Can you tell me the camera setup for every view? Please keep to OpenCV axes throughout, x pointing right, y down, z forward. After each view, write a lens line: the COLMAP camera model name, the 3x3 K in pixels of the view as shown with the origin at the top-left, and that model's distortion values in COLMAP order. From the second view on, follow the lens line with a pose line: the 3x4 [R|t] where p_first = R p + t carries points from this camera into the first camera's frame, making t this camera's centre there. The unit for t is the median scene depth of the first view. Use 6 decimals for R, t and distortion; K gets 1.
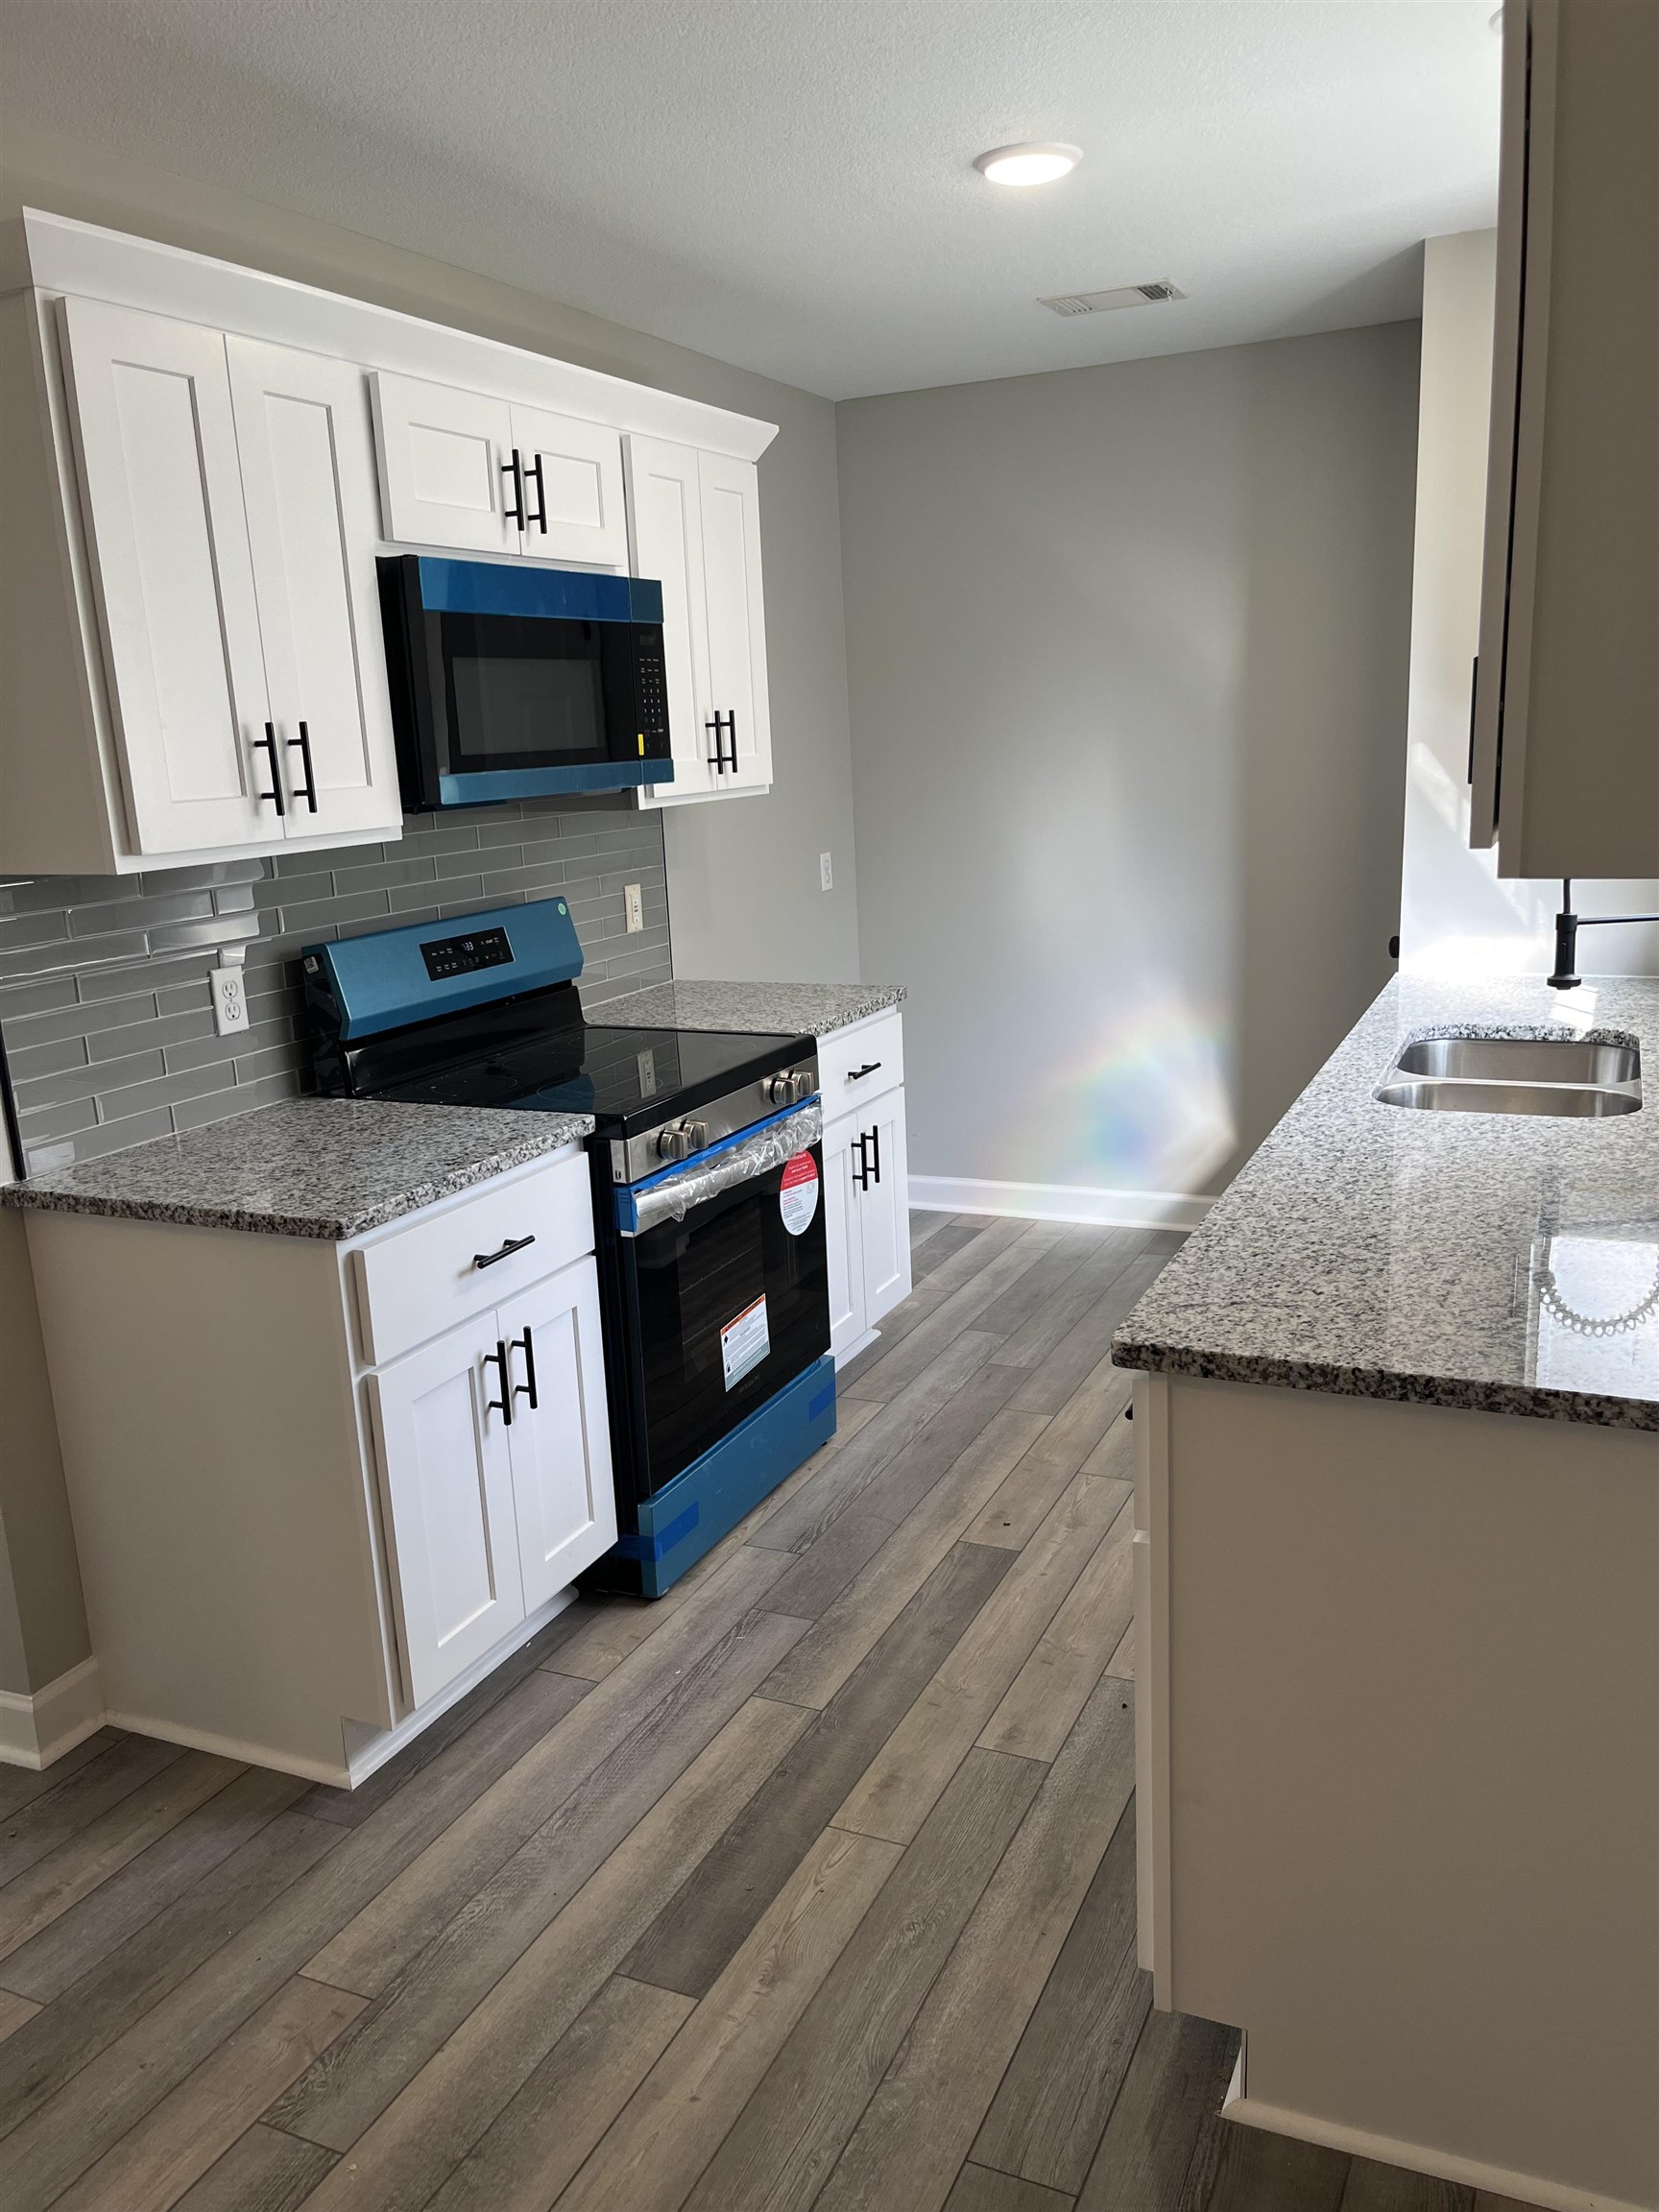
lens RADIAL K [[1694.7, 0, 825.0], [0, 1694.7, 1117.3], [0, 0, 1]] dist [0.044853, 0.001933]
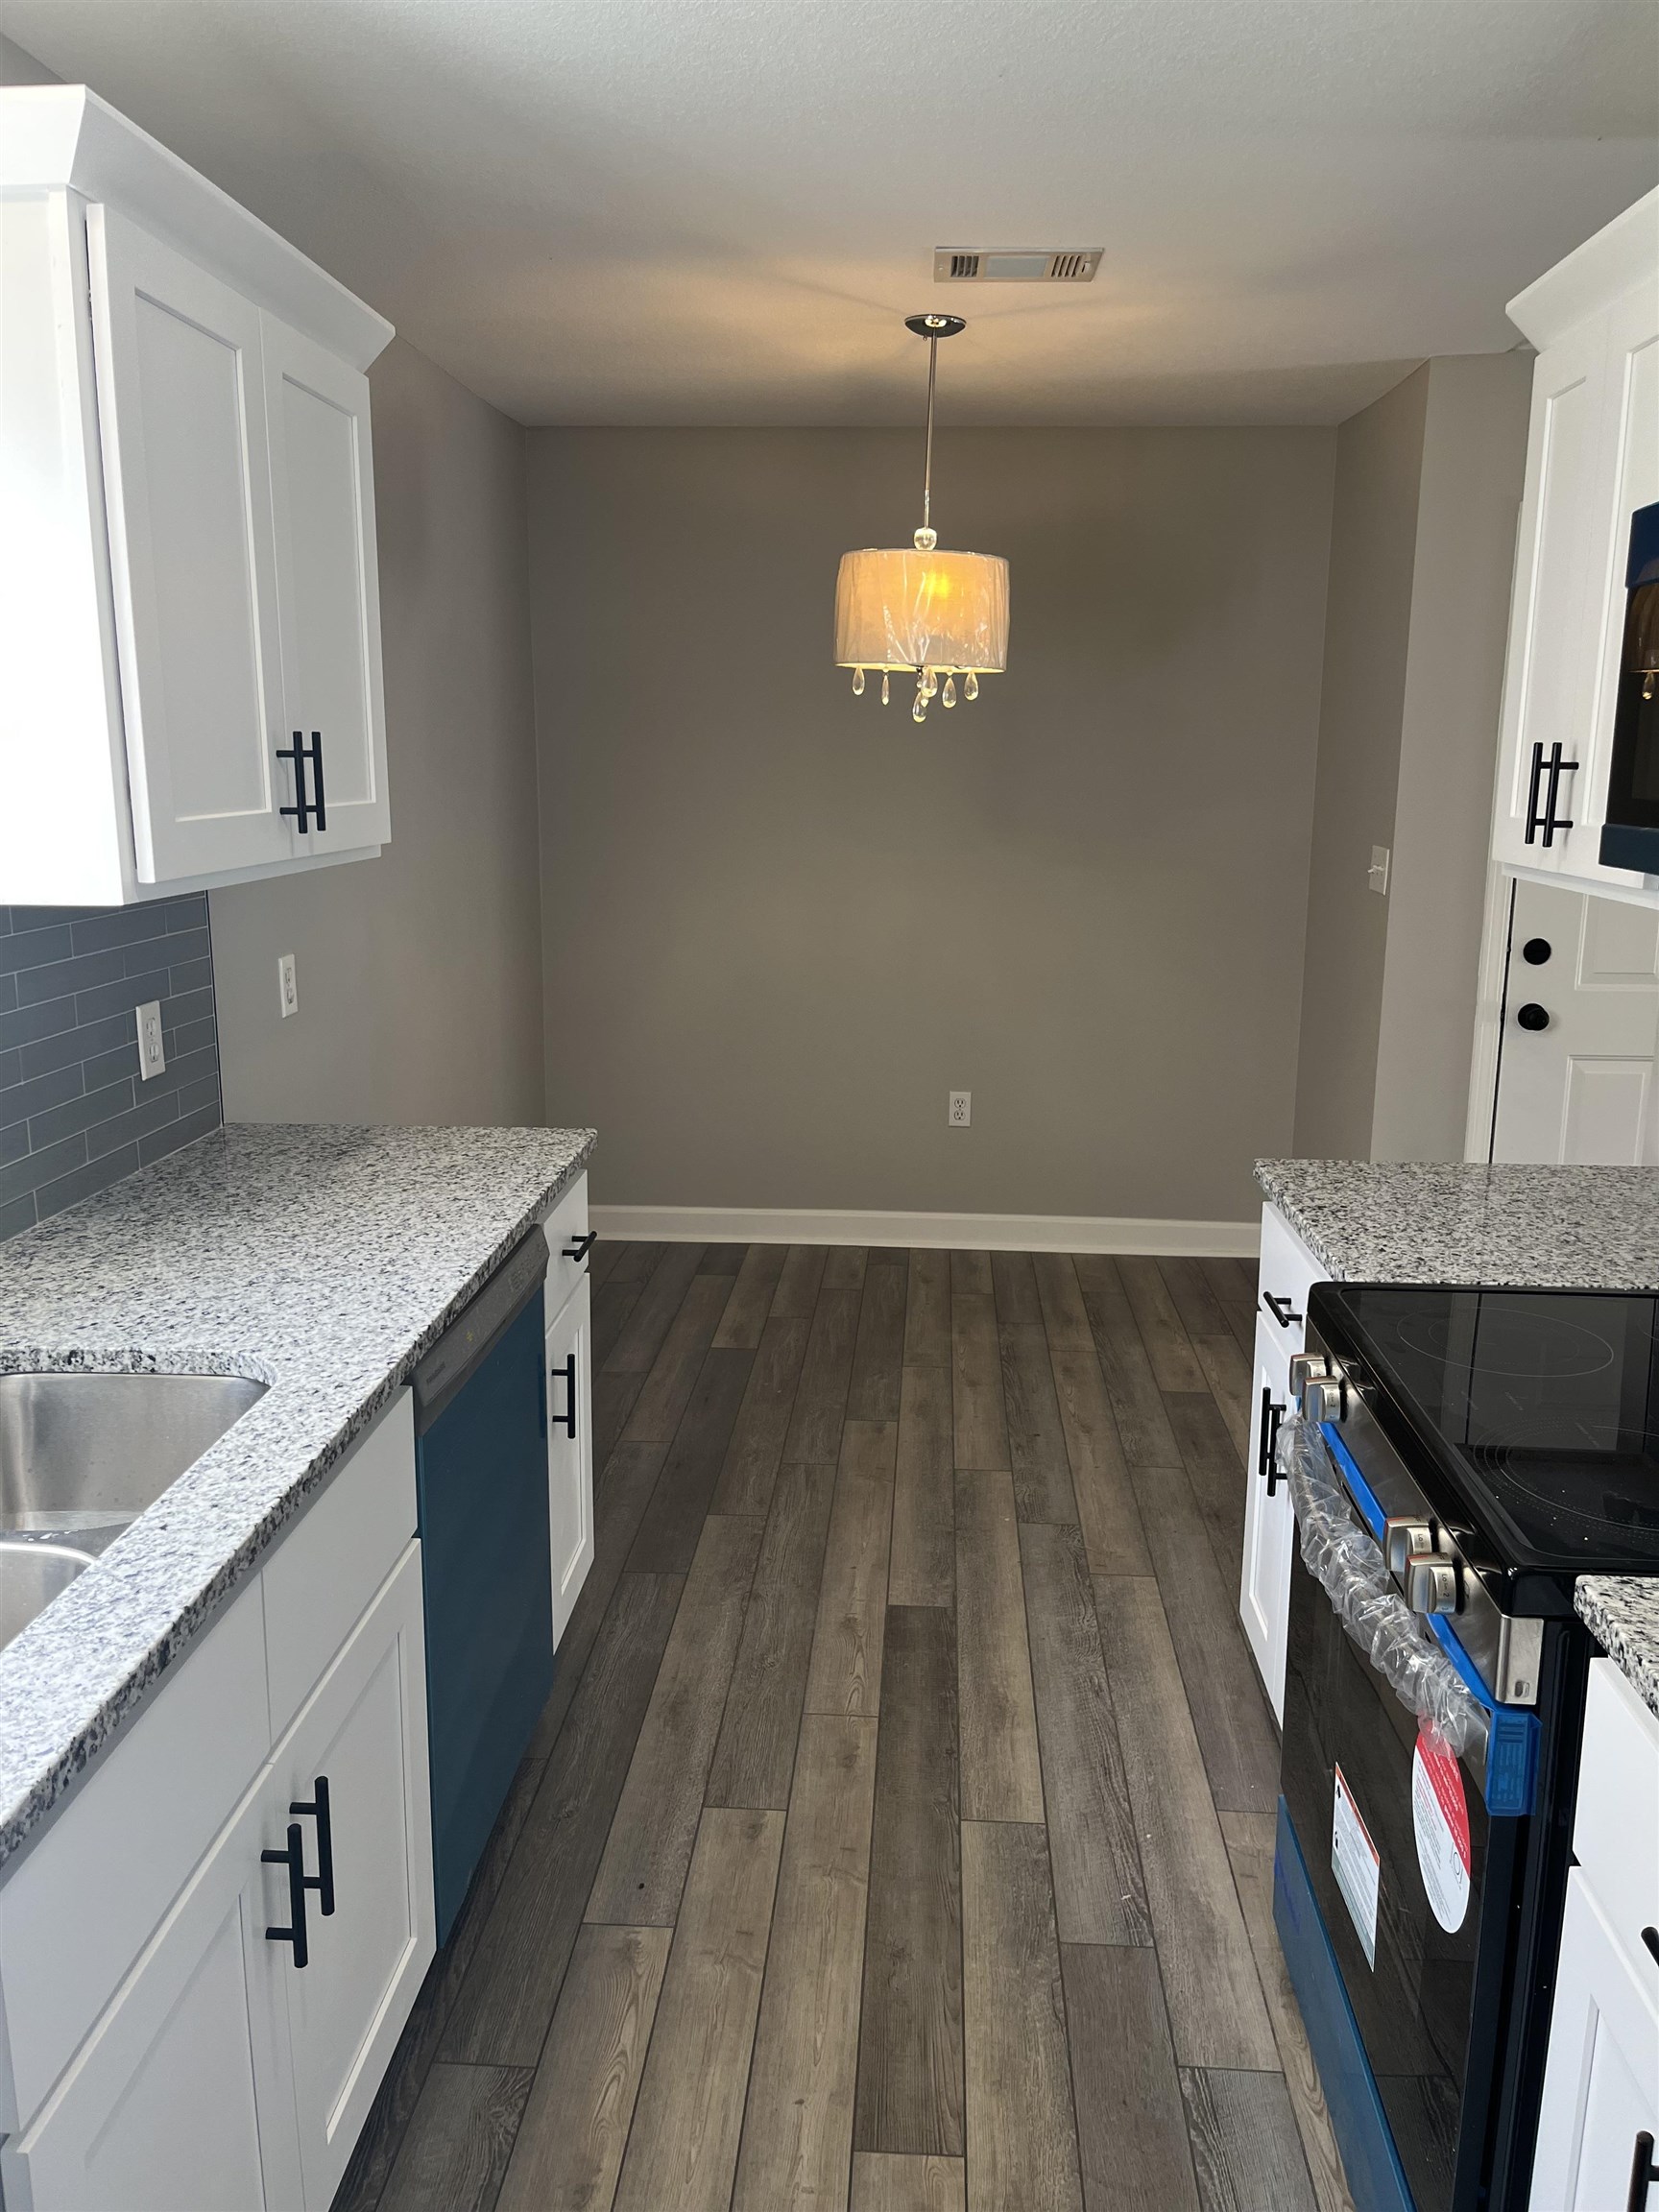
lens RADIAL K [[1694.7, 0, 822.3], [0, 1694.7, 1098.1], [0, 0, 1]] dist [0.044853, 0.001933]
pose [[-0.931972, 0.110789, -0.345187, 0.381184], [-0.047737, 0.906366, 0.419787, -0.434154], [0.359373, 0.407708, -0.839419, 1.760839]]
